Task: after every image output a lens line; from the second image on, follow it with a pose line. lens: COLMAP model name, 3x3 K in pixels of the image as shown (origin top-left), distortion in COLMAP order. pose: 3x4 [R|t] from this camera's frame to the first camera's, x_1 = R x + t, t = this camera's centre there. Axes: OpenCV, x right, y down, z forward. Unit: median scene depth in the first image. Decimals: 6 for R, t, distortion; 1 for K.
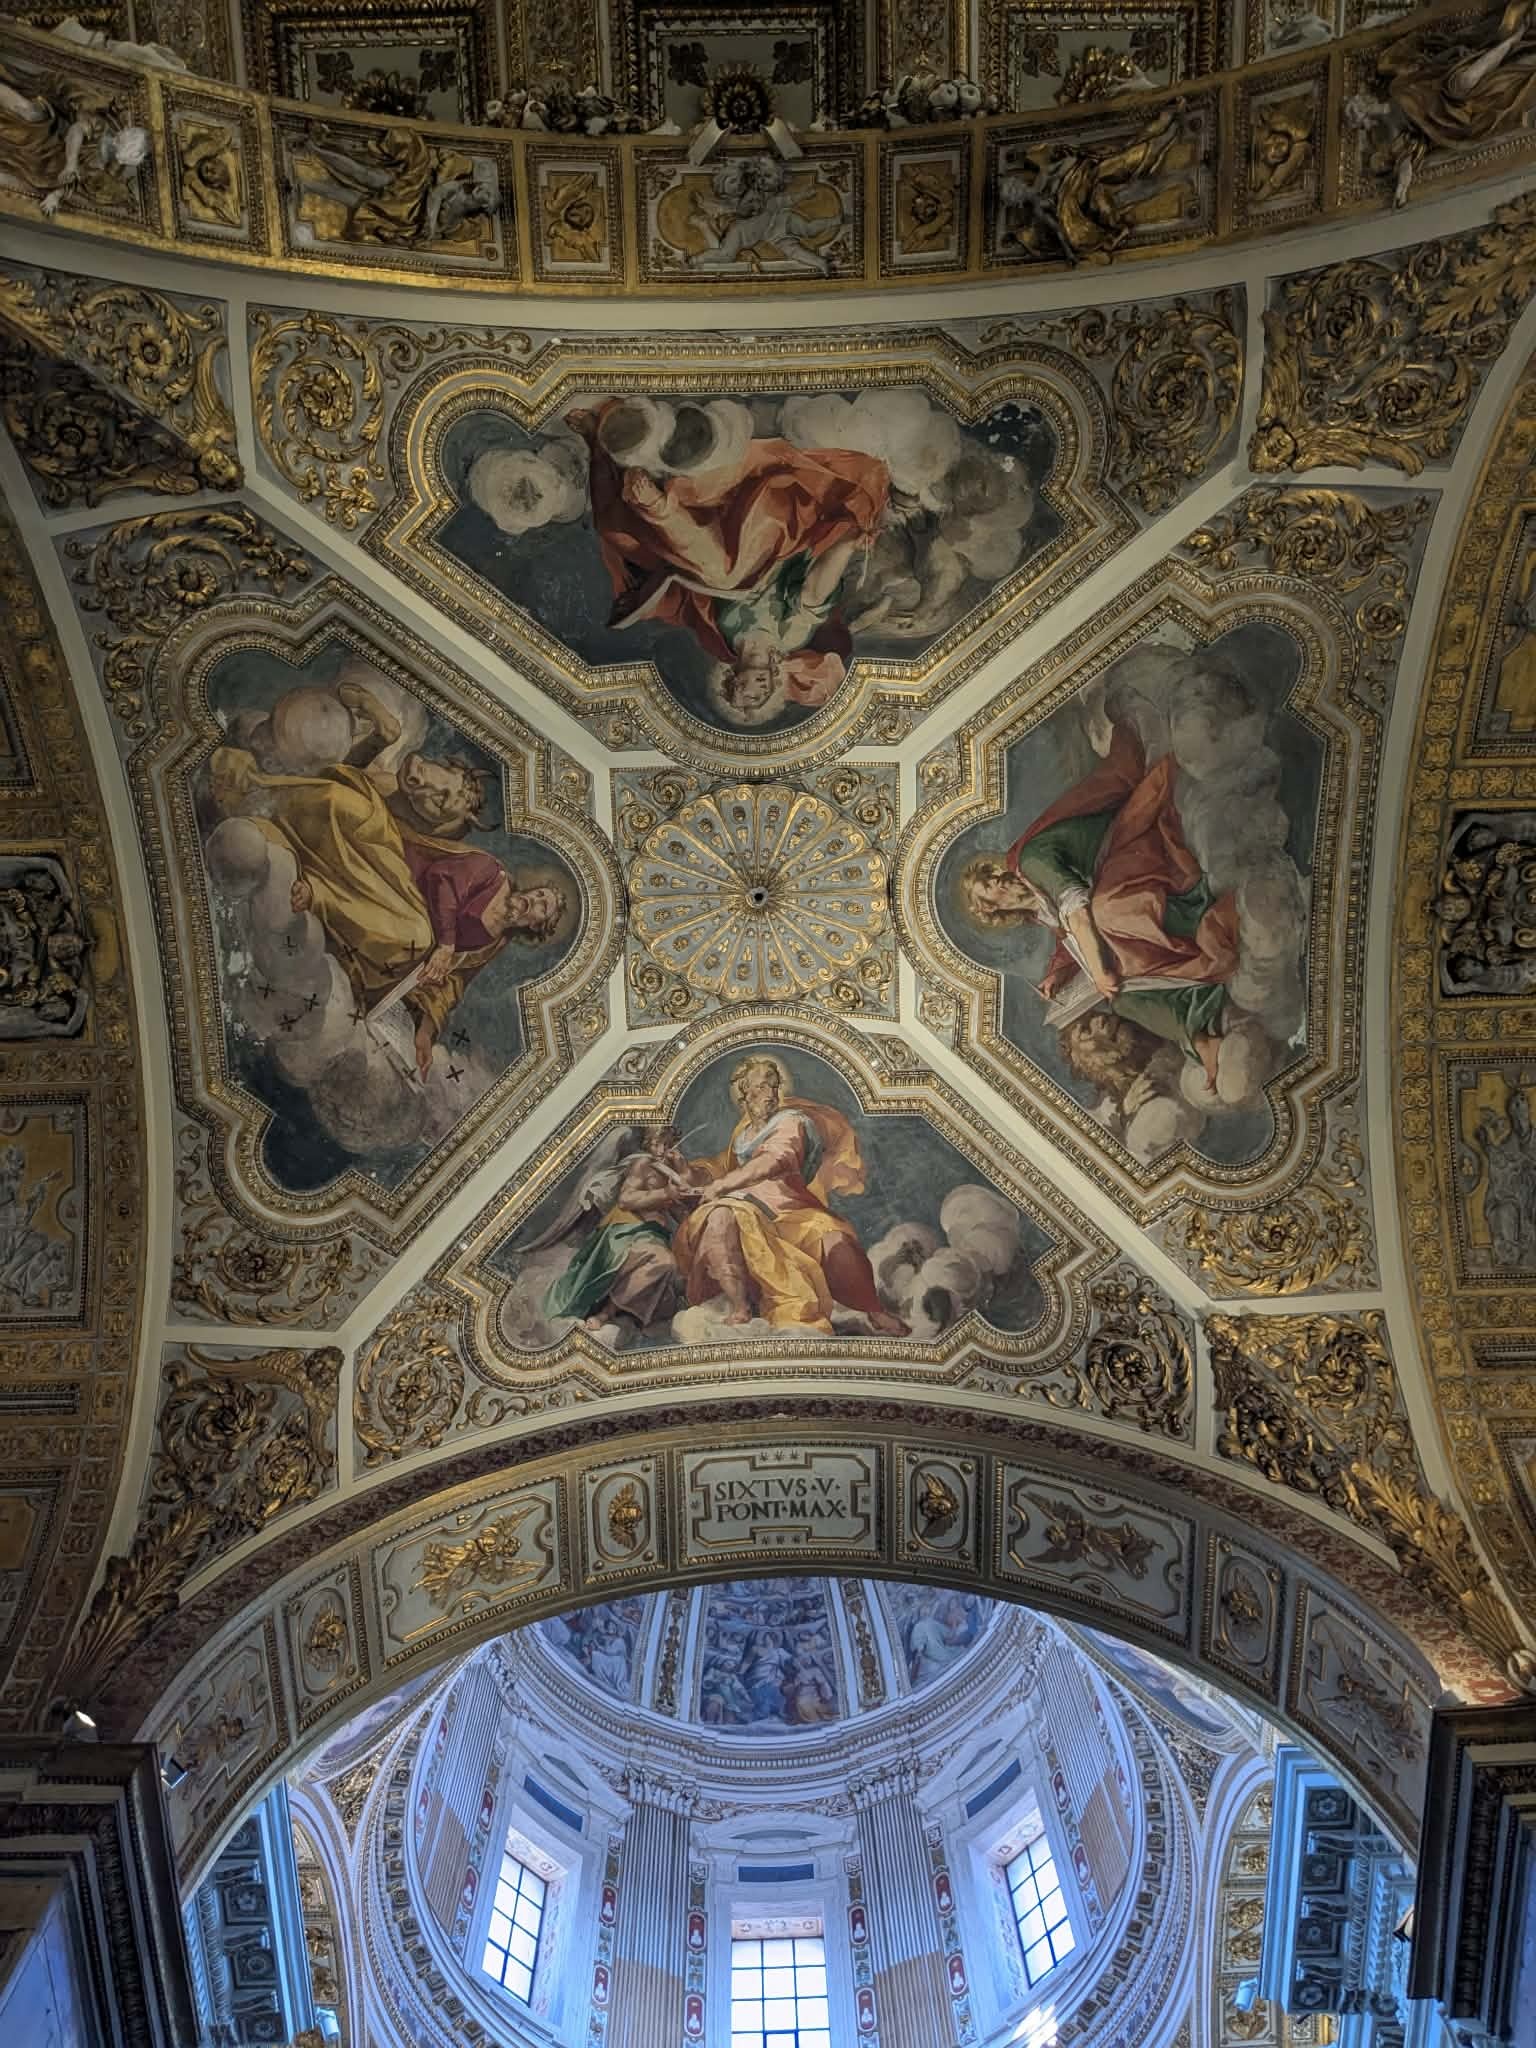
lens RADIAL K [[1593.2, 0, 766.6], [0, 1593.2, 1026.6], [0, 0, 1]] dist [0.029931, -0.056689]
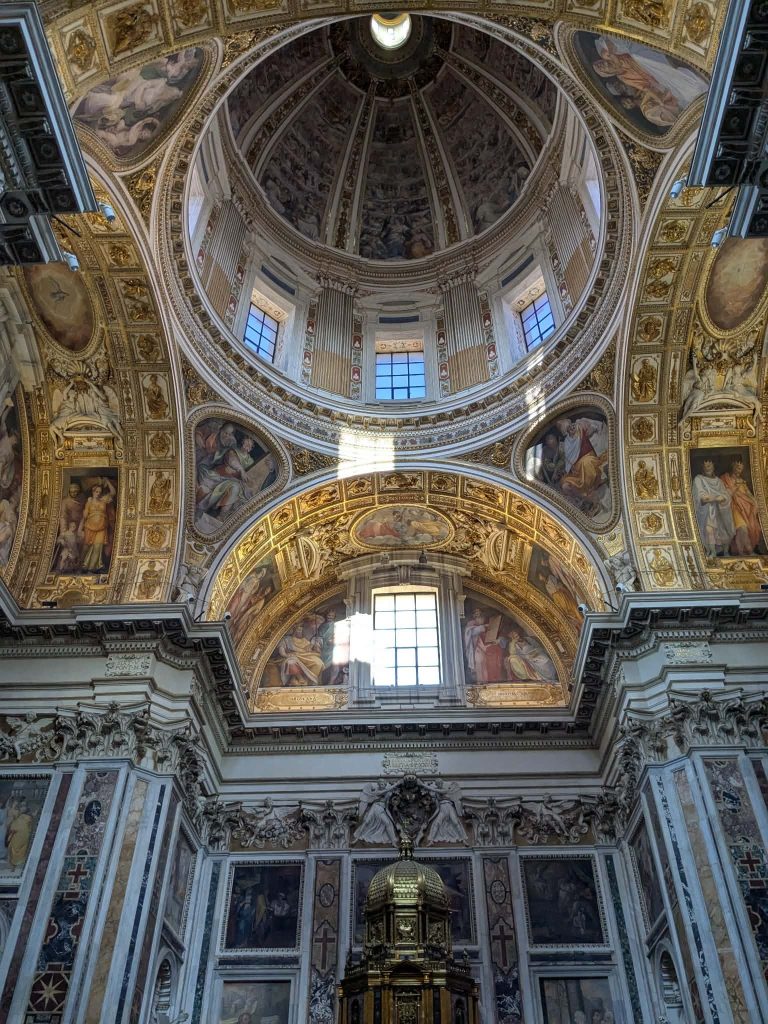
lens RADIAL K [[796.6, 0, 391.2], [0, 796.6, 521.0], [0, 0, 1]] dist [0.029931, -0.056689]
pose [[0.999812, 0.001529, -0.019319, 0.042374], [0.009052, 0.844625, 0.535283, 0.616066], [0.017135, -0.535357, 0.844452, 0.195875]]
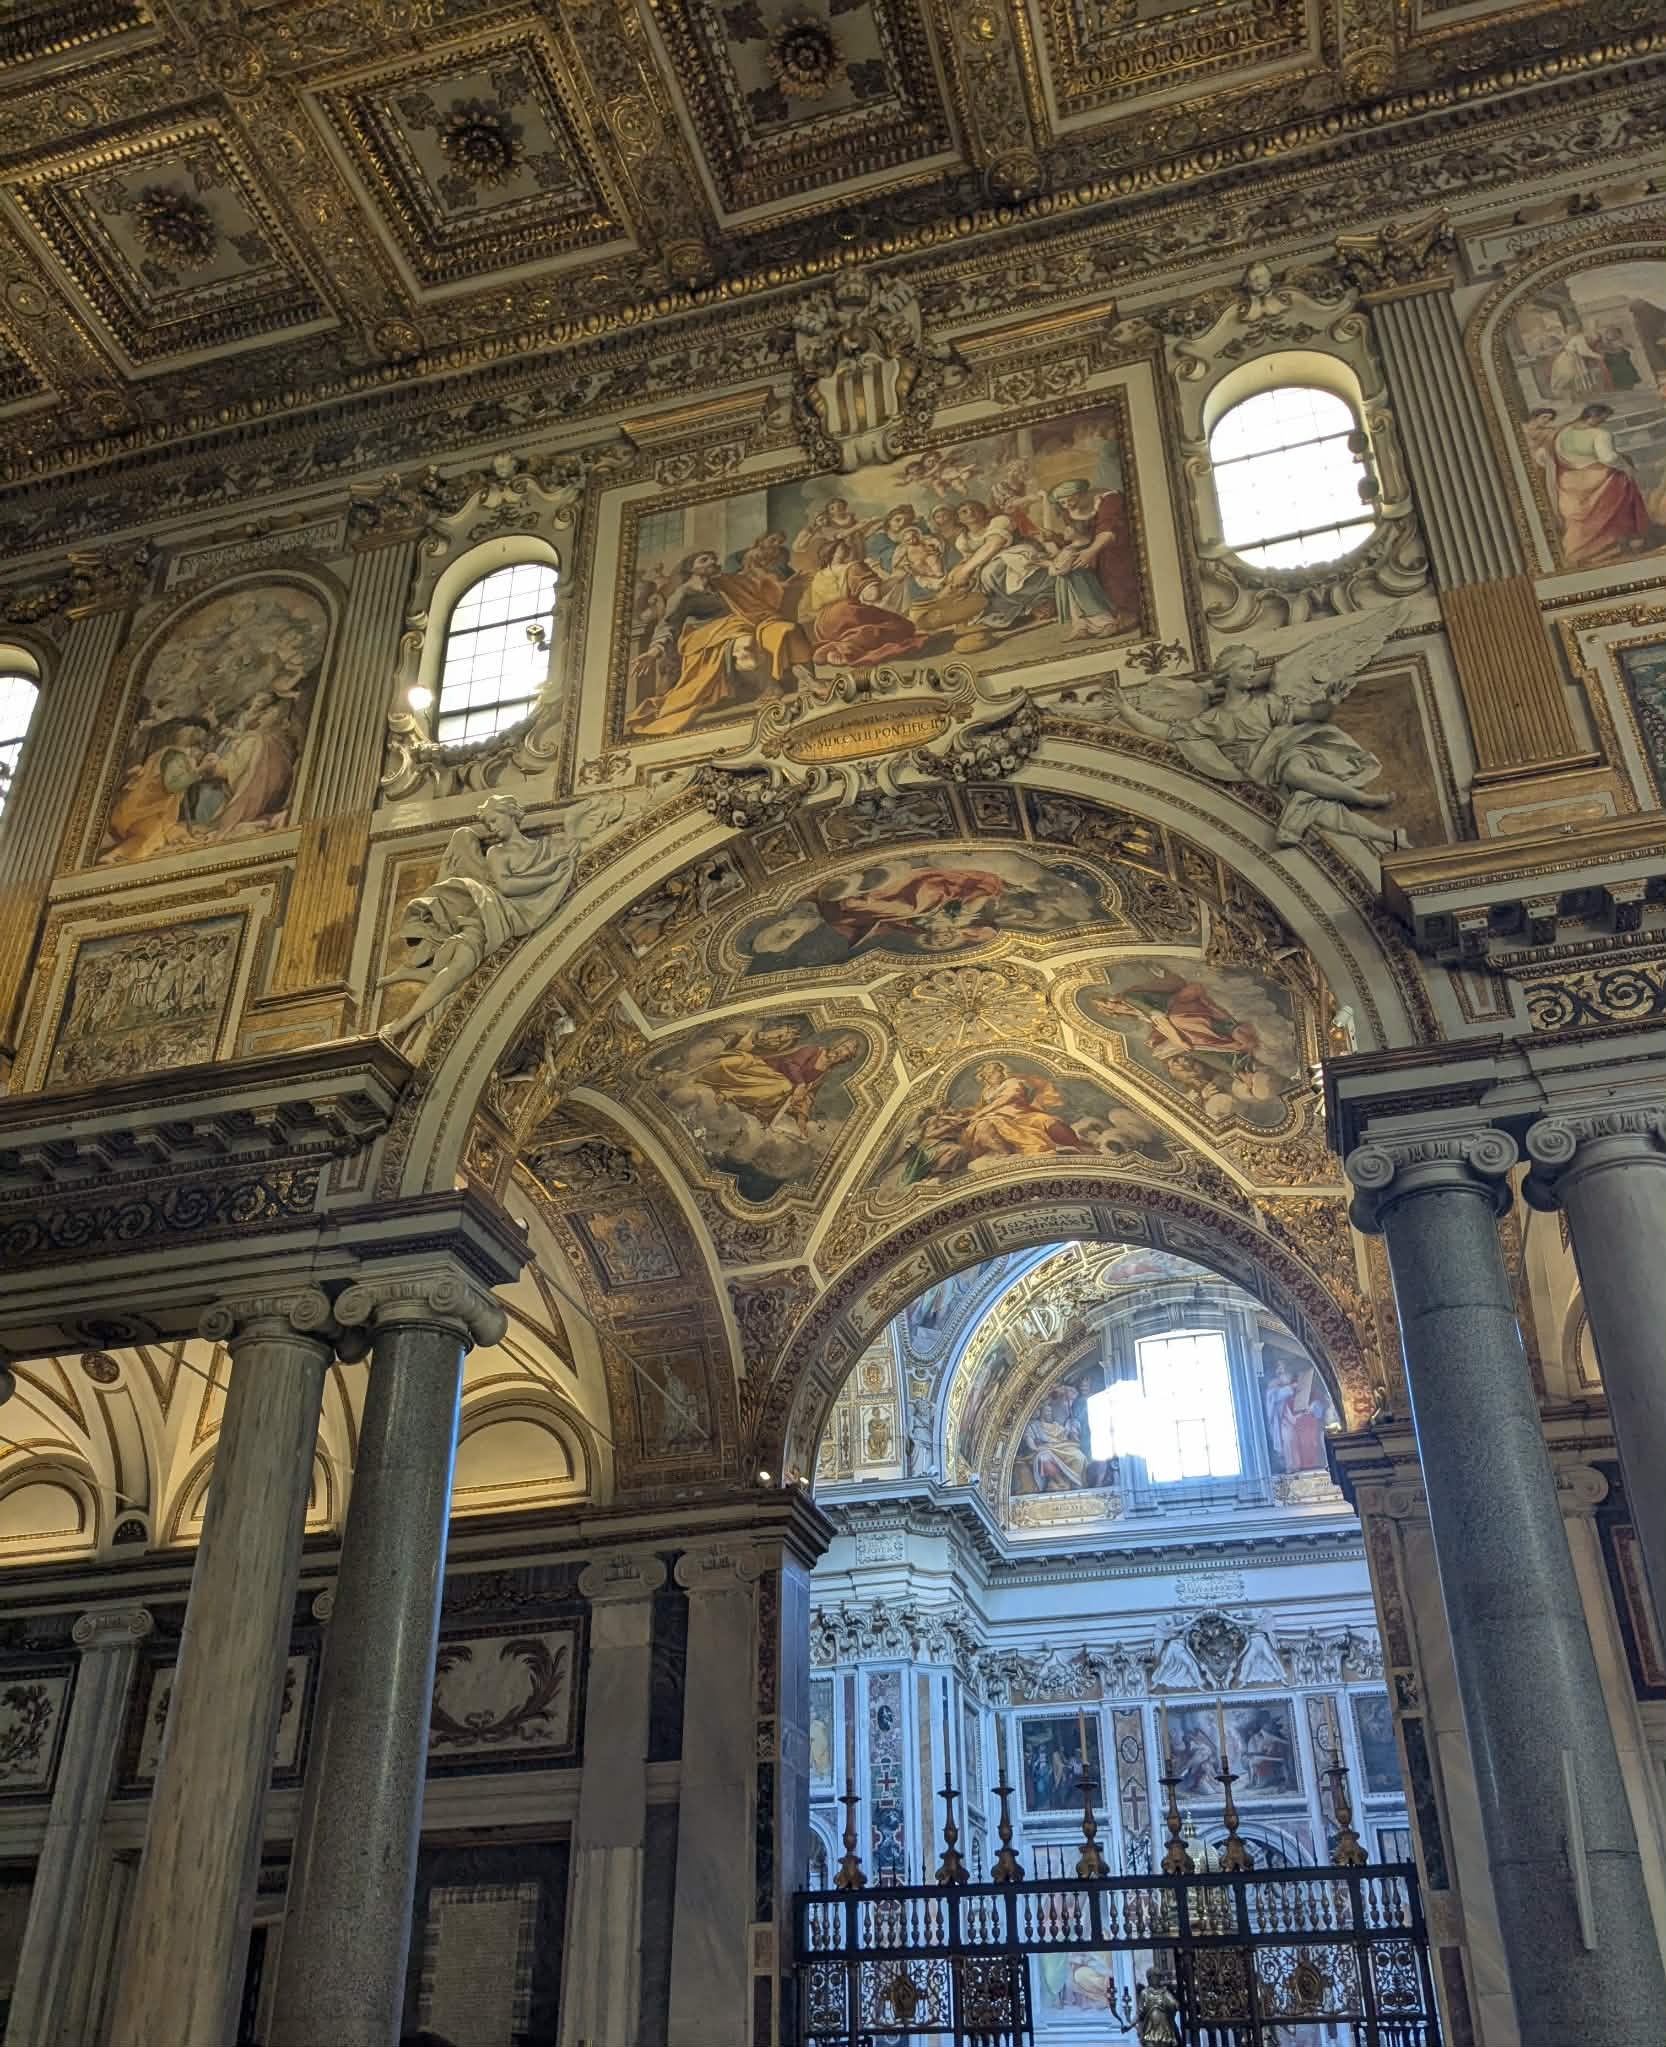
lens RADIAL K [[1815.9, 0, 841.0], [0, 1815.9, 1038.2], [0, 0, 1]] dist [0.022613, -0.082173]
pose [[0.969325, -0.118005, -0.215602, 0.258037], [0.235404, 0.697965, 0.676335, -1.316950], [0.070672, -0.706342, 0.704334, -0.341598]]
